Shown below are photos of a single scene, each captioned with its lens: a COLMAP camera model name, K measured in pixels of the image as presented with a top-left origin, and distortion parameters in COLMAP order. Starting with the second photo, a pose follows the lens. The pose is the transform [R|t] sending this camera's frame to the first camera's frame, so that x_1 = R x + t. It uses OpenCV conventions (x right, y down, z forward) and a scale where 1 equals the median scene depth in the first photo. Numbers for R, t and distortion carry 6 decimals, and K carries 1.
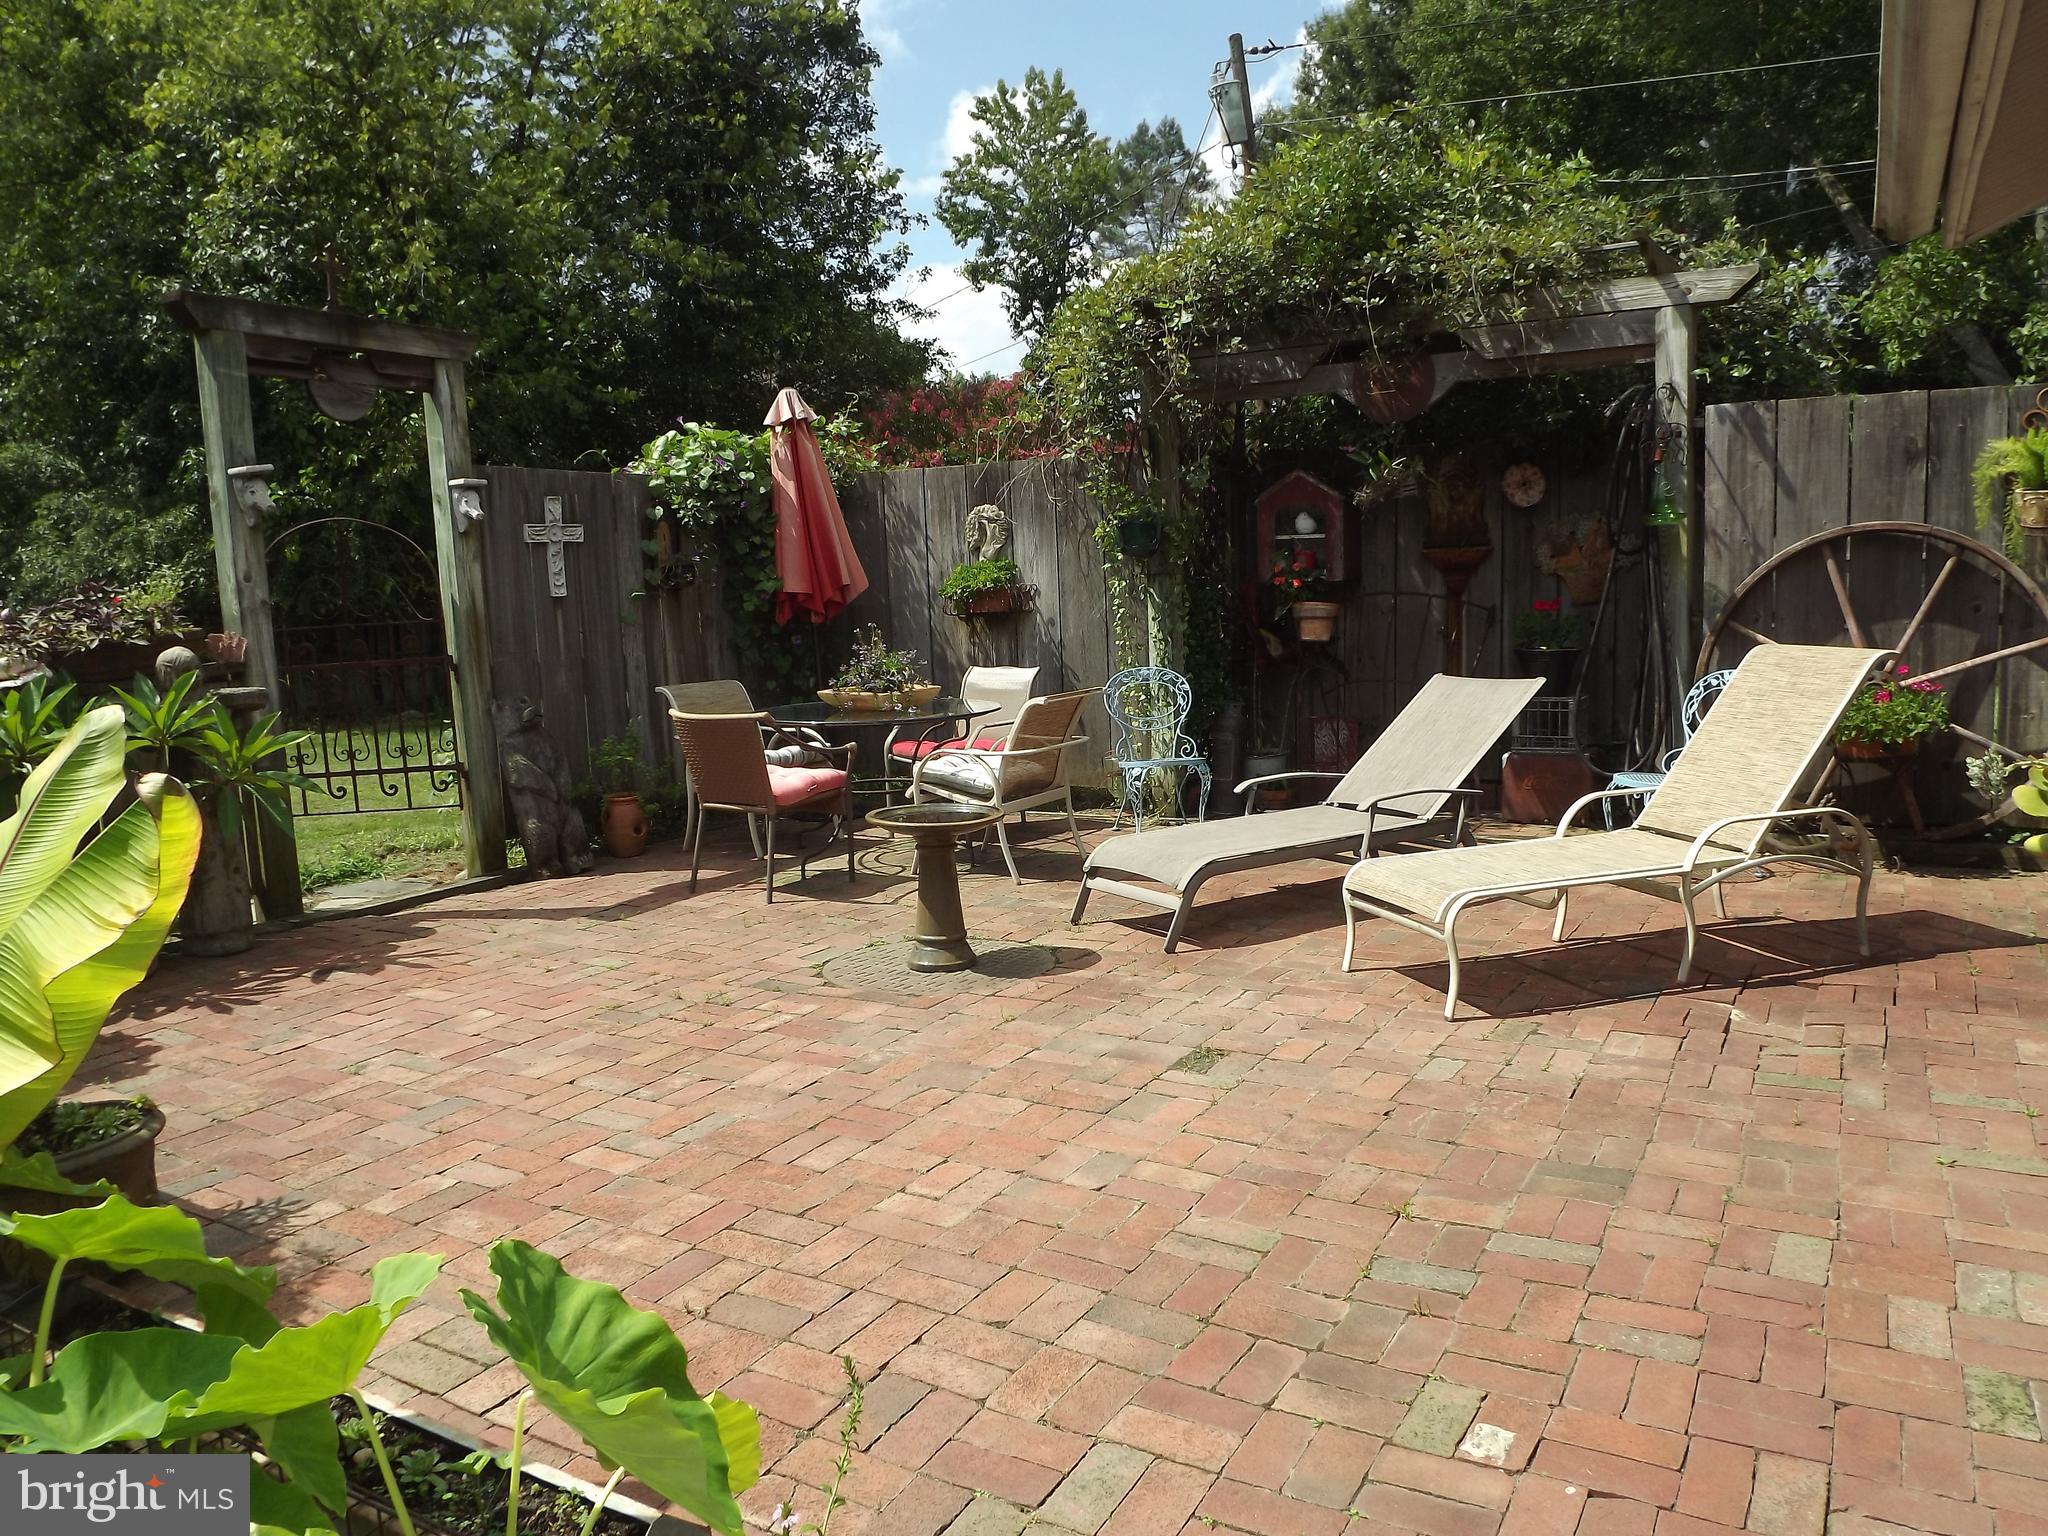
lens RADIAL K [[1483.8, 0, 1037.0], [0, 1483.8, 791.5], [0, 0, 1]] dist [-0.057598, 0.011055]
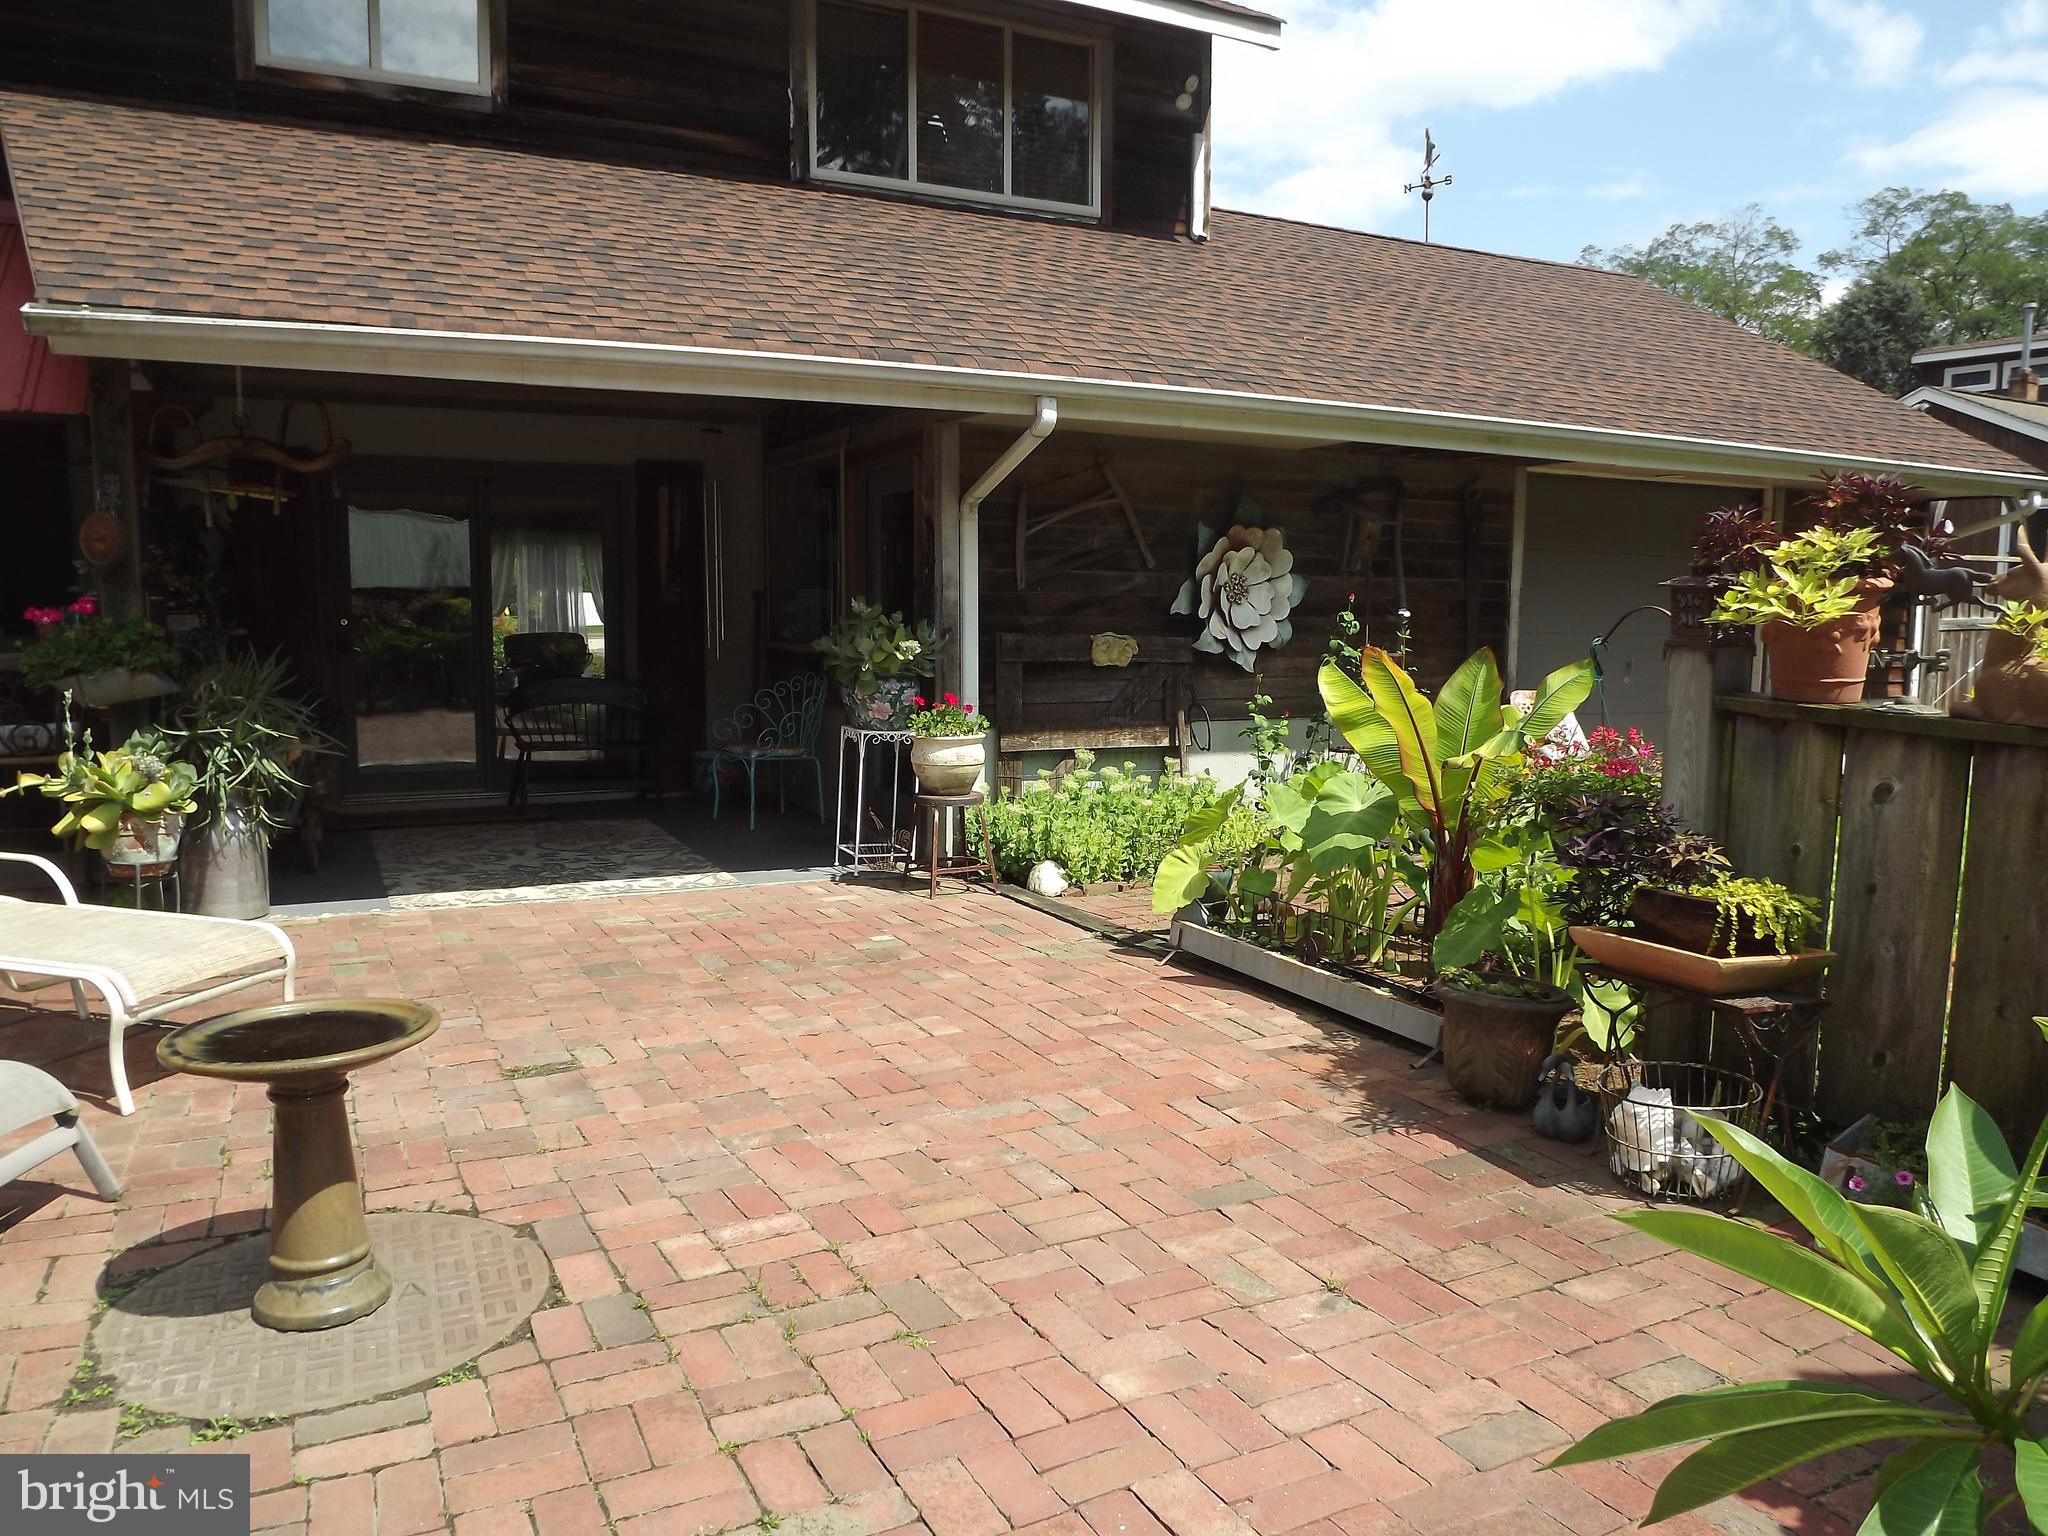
lens RADIAL K [[1483.8, 0, 1037.0], [0, 1483.8, 791.5], [0, 0, 1]] dist [-0.057598, 0.011055]
pose [[-0.845009, -0.036704, 0.533492, -0.854770], [0.100041, 0.969177, 0.225137, -0.240724], [-0.525312, 0.243614, -0.815291, 1.904105]]
